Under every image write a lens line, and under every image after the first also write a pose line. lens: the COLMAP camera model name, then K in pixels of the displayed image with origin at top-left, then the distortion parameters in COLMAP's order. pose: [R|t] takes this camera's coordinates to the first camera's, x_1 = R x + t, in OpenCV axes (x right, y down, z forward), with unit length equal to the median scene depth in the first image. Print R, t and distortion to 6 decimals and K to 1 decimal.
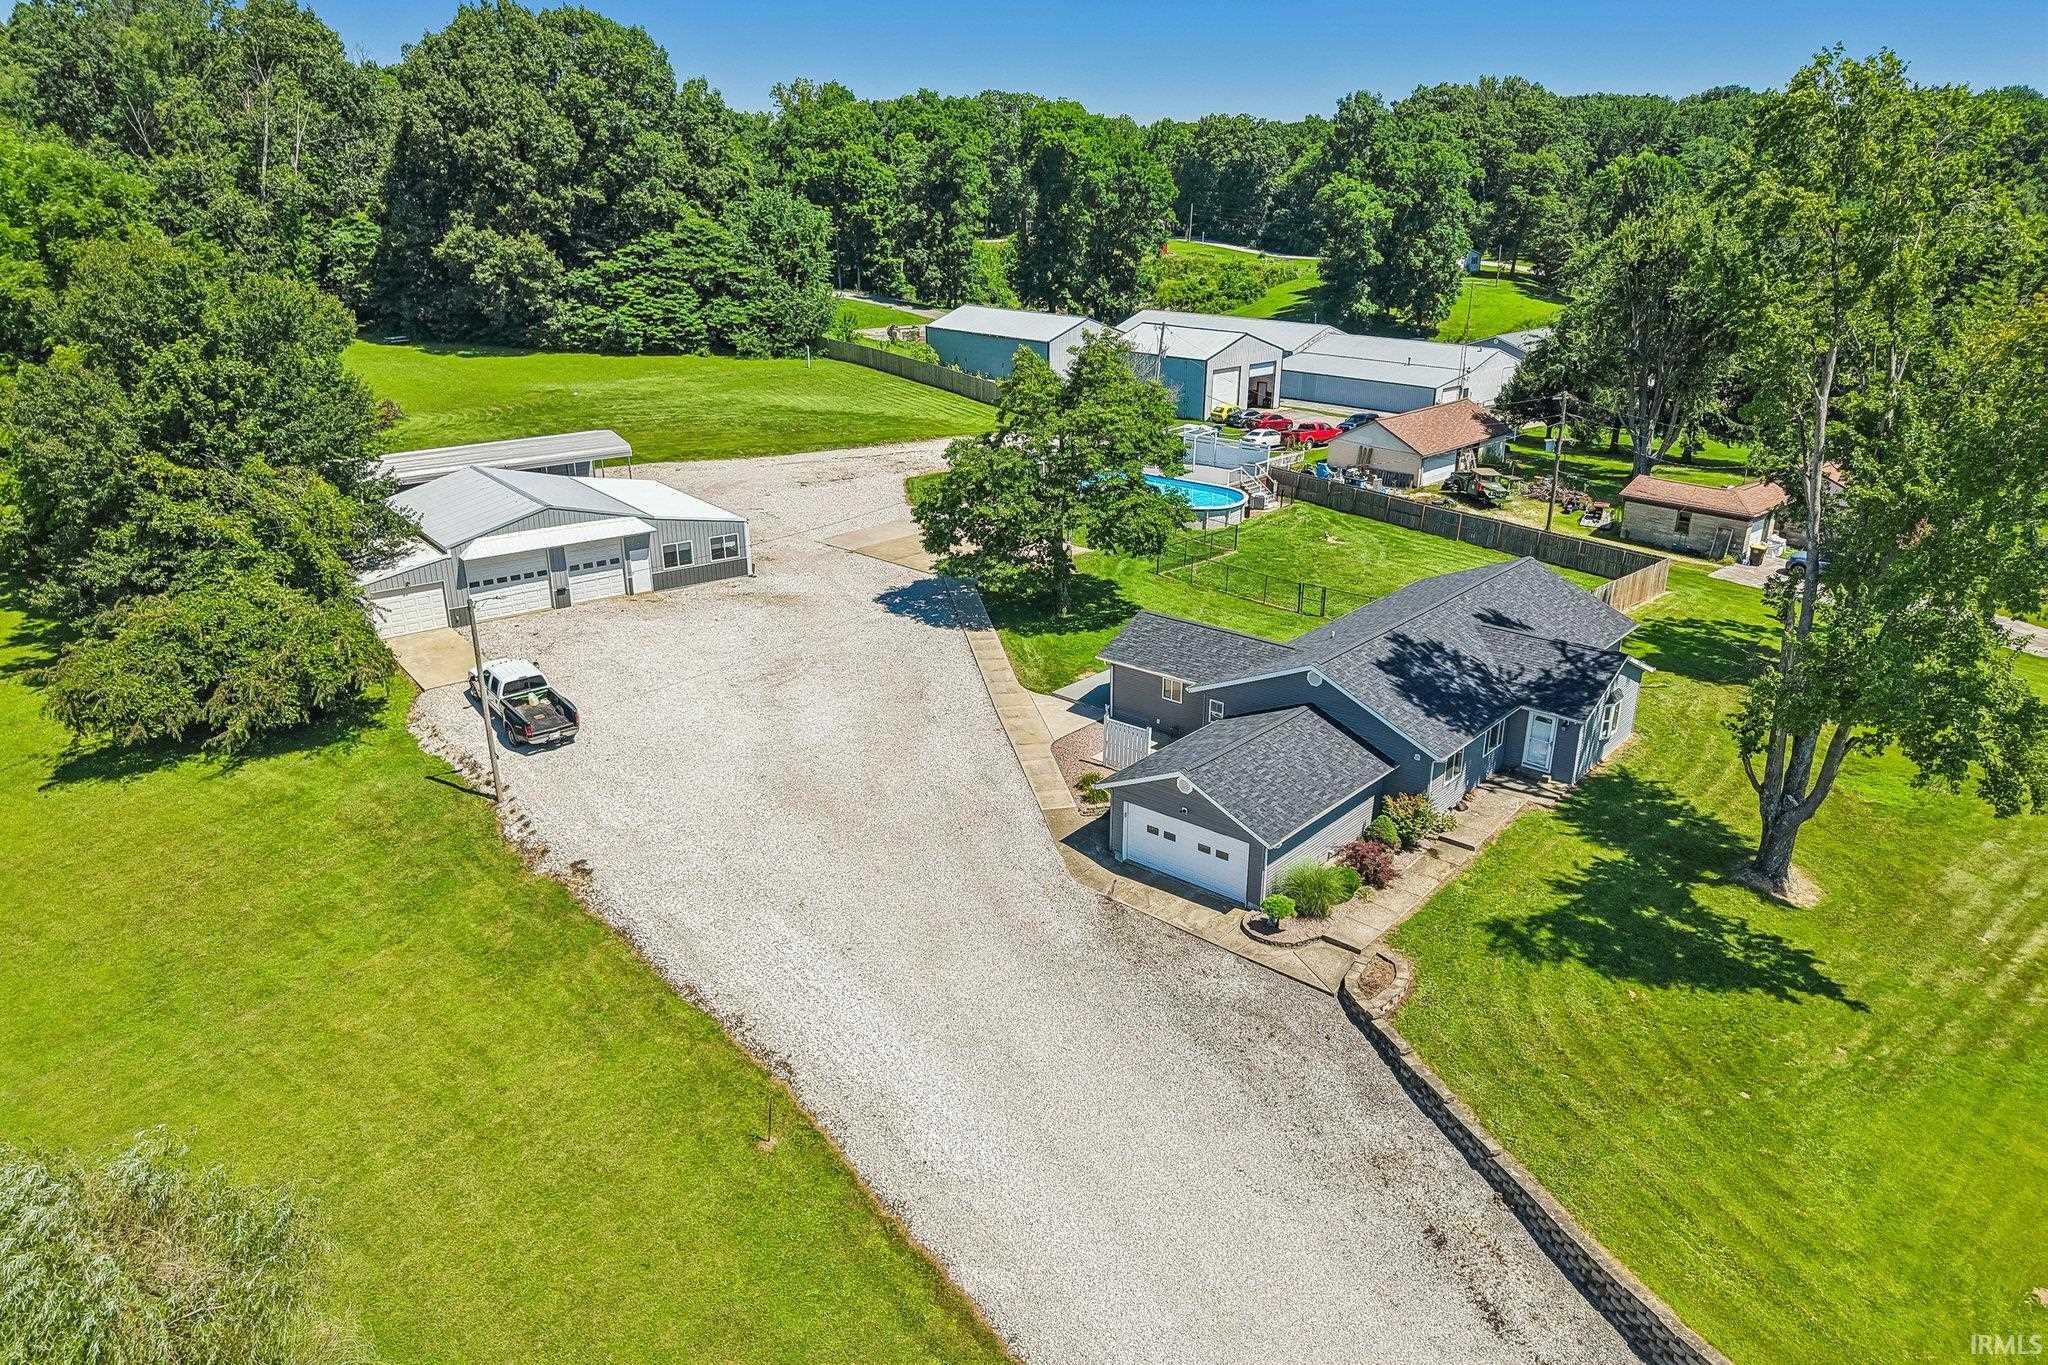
lens RADIAL K [[1386.4, 0, 1024.0], [0, 1386.4, 682.5], [0, 0, 1]] dist [-0.009438, -0.004706]
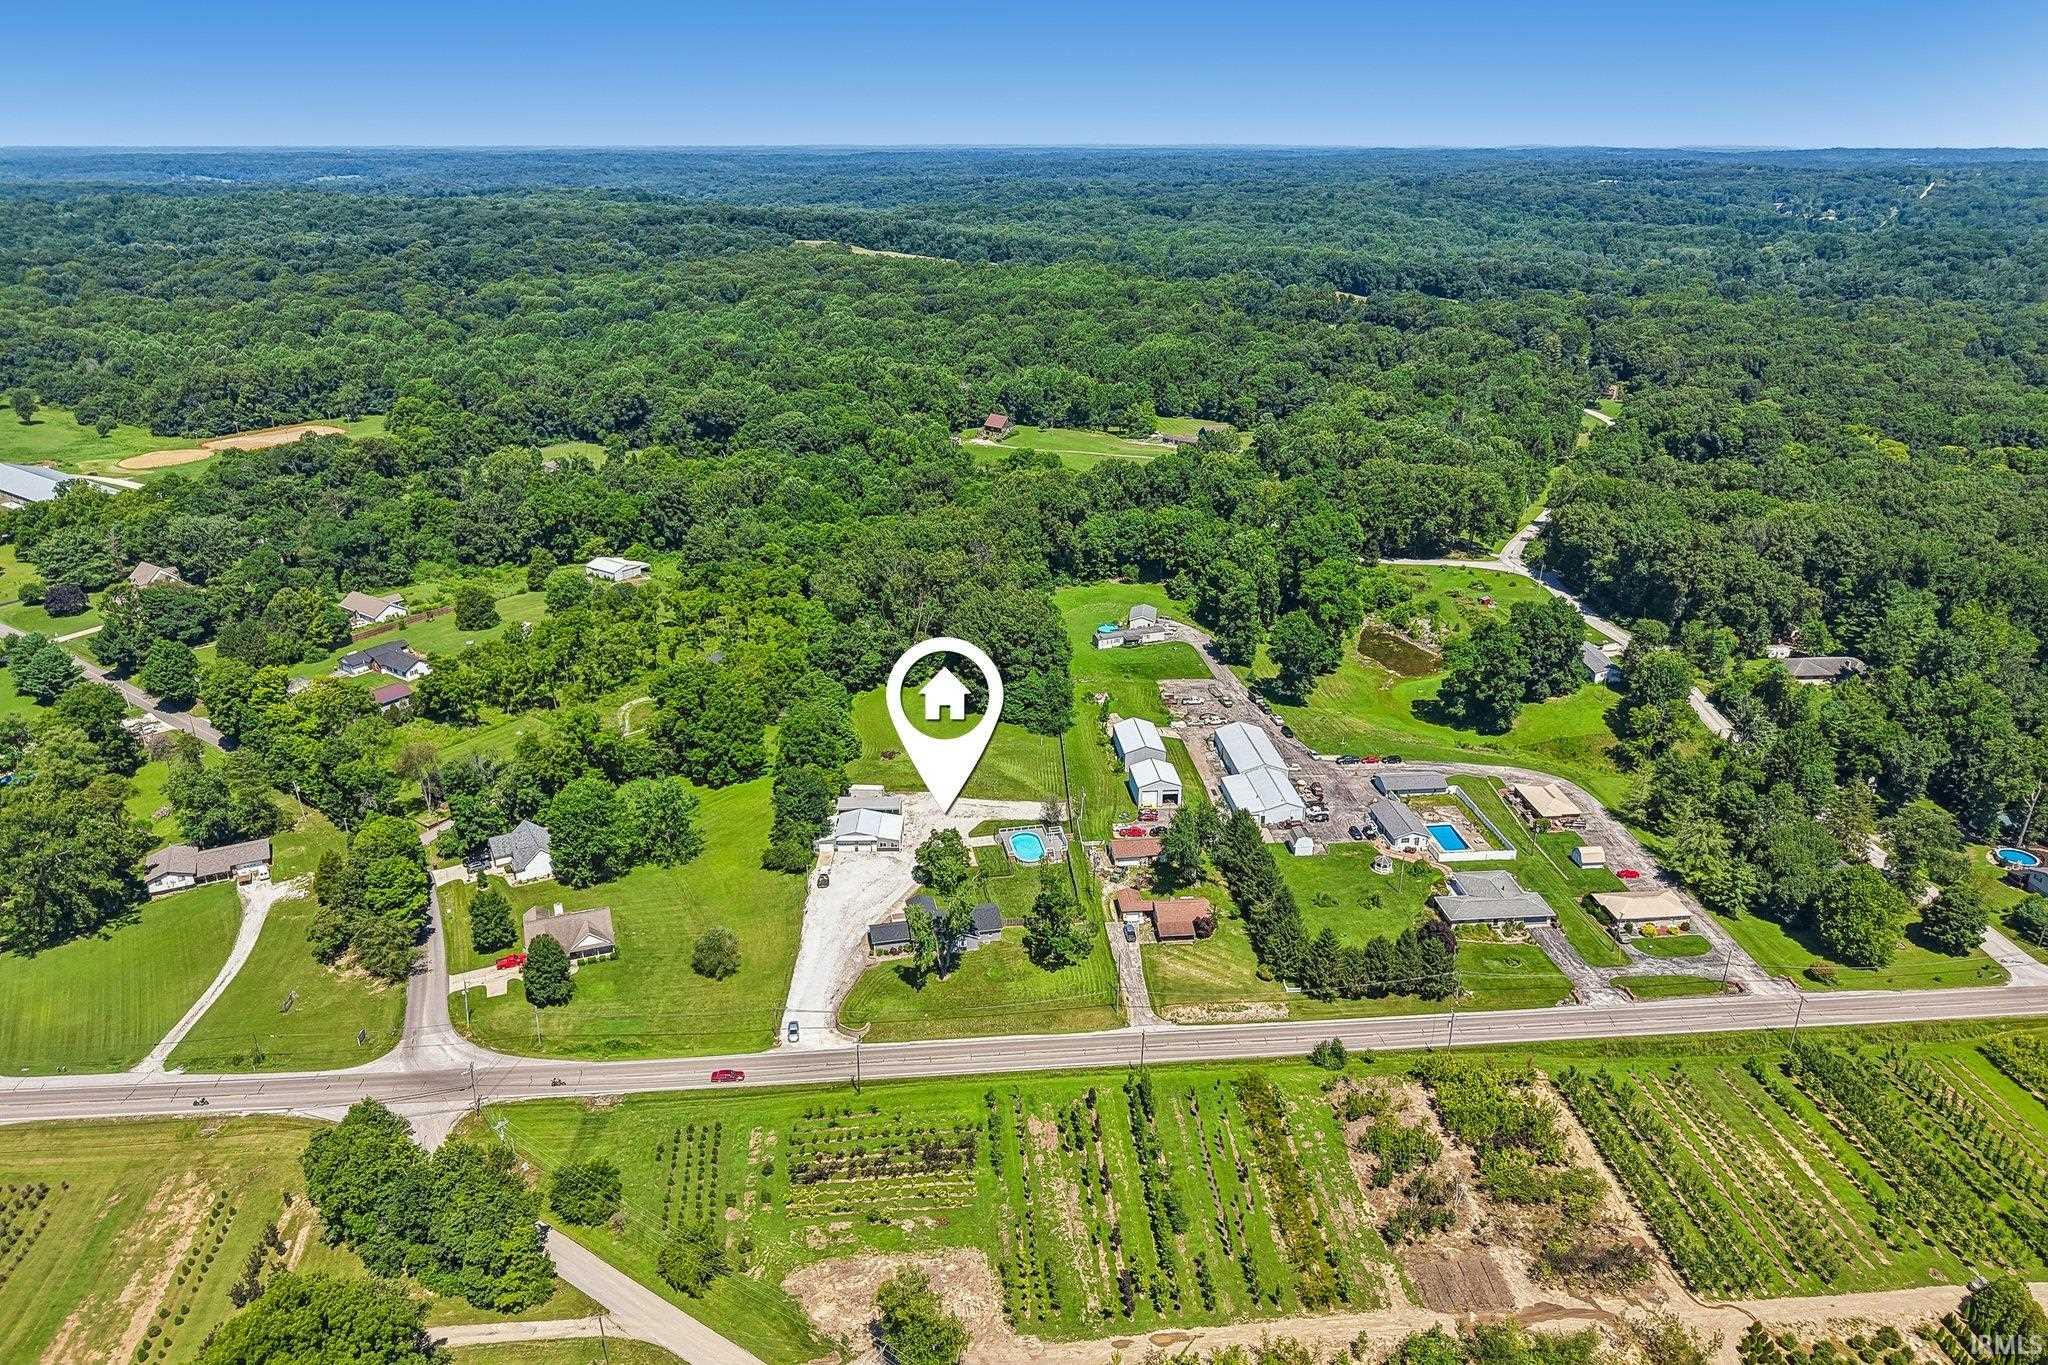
lens RADIAL K [[1386.4, 0, 1024.0], [0, 1386.4, 682.5], [0, 0, 1]] dist [-0.009438, -0.004706]
pose [[0.796787, 0.206502, -0.567880, 1.326149], [-0.196176, 0.977289, 0.080126, -0.550065], [0.571529, 0.047561, 0.819202, -1.261299]]
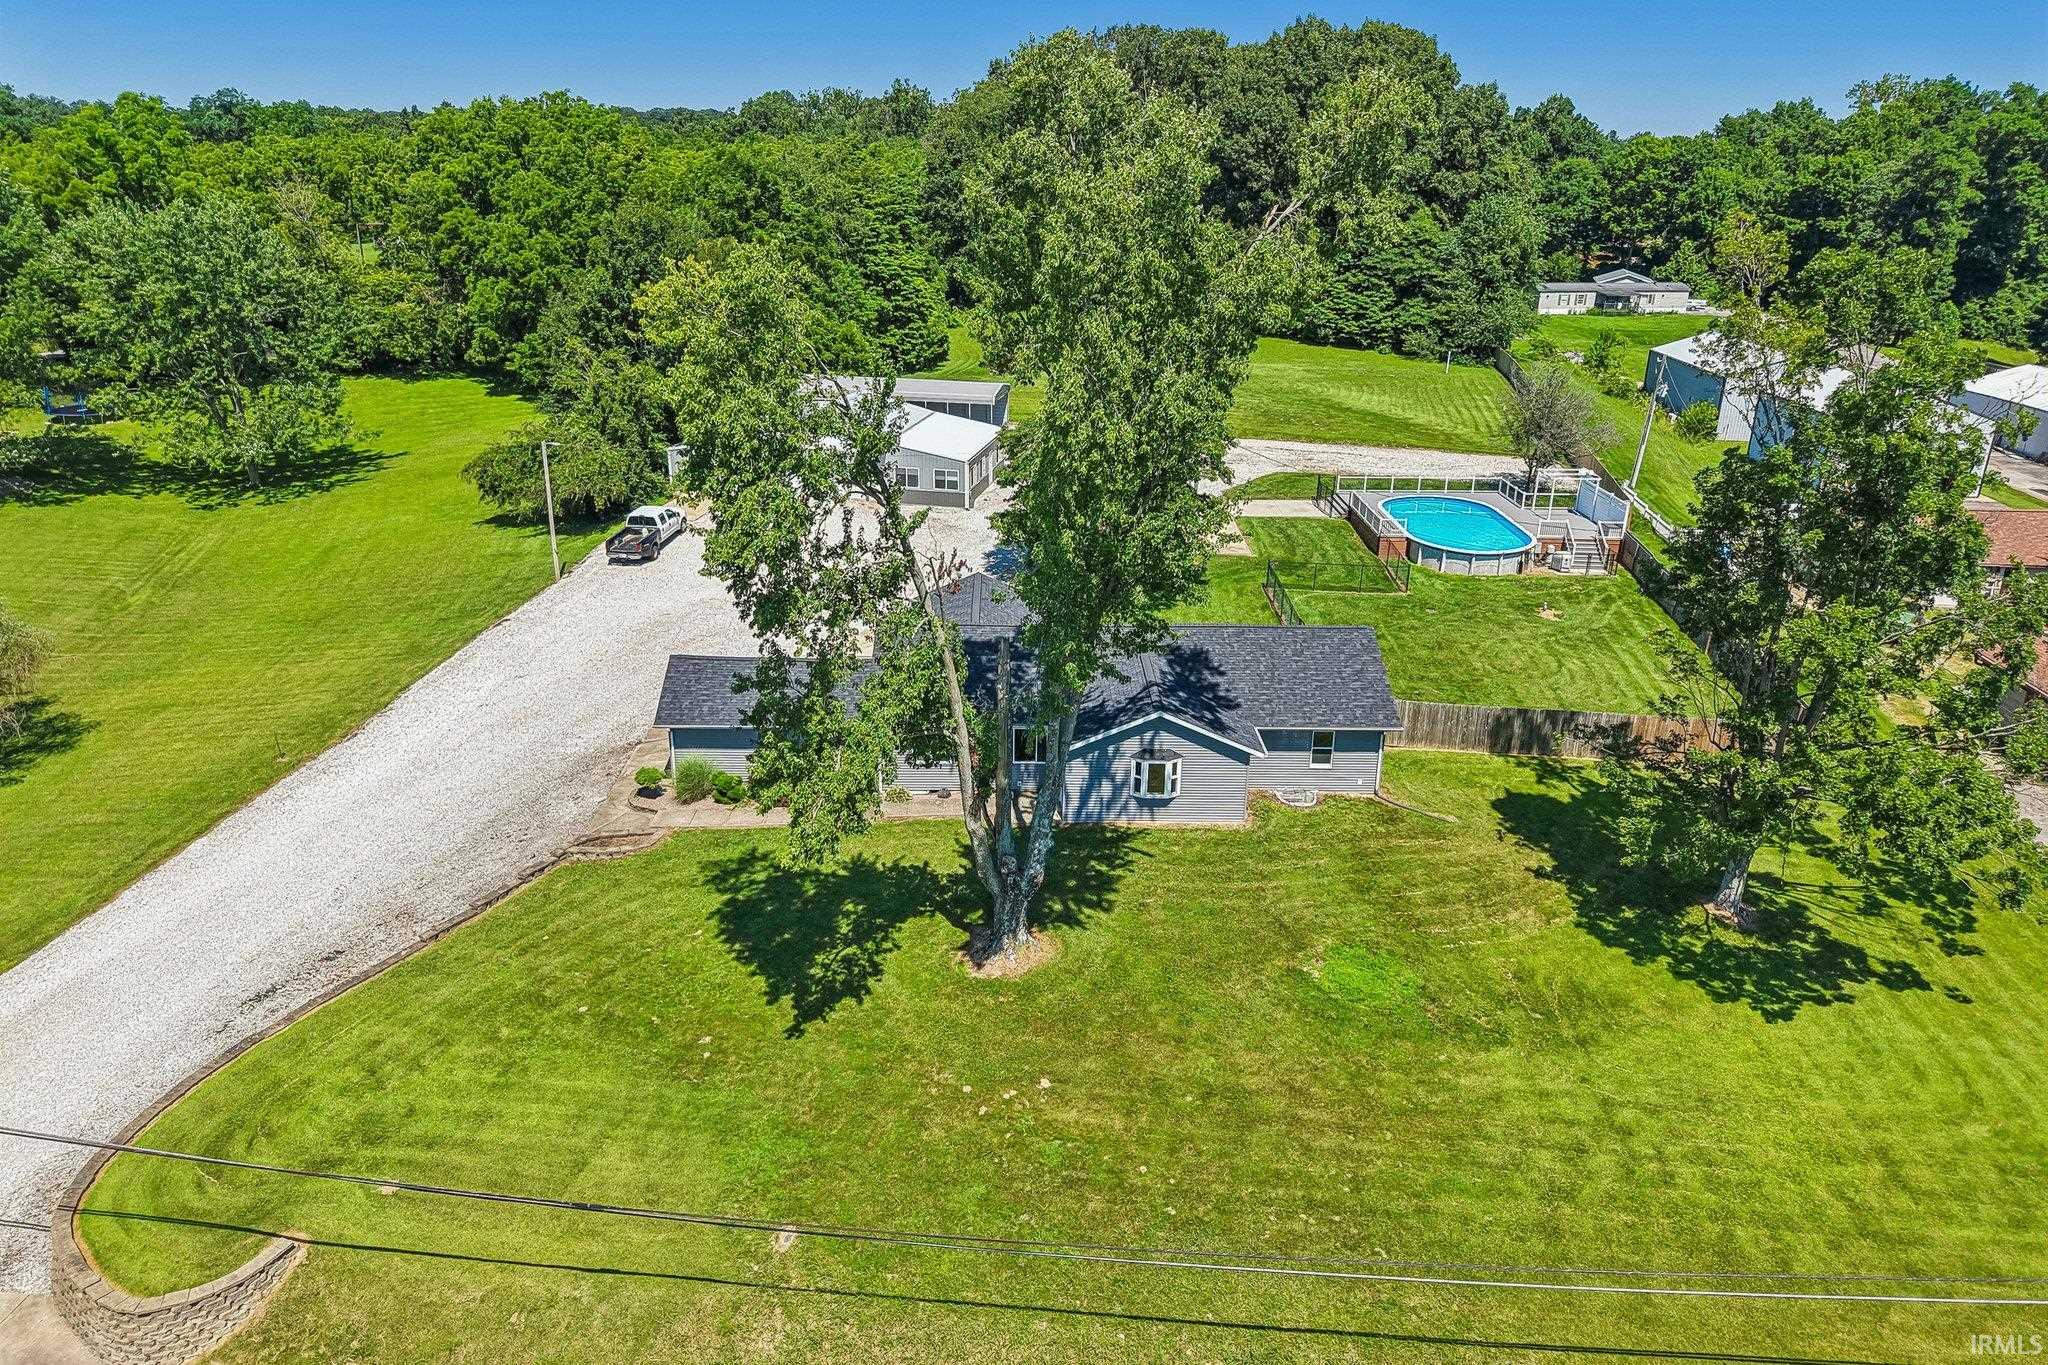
lens RADIAL K [[1386.4, 0, 1024.0], [0, 1386.4, 682.5], [0, 0, 1]] dist [-0.009438, -0.004706]
pose [[0.661494, 0.264484, -0.701765, 0.383063], [-0.268842, 0.957185, 0.107333, -0.040966], [0.700107, 0.117664, 0.704276, 0.119502]]
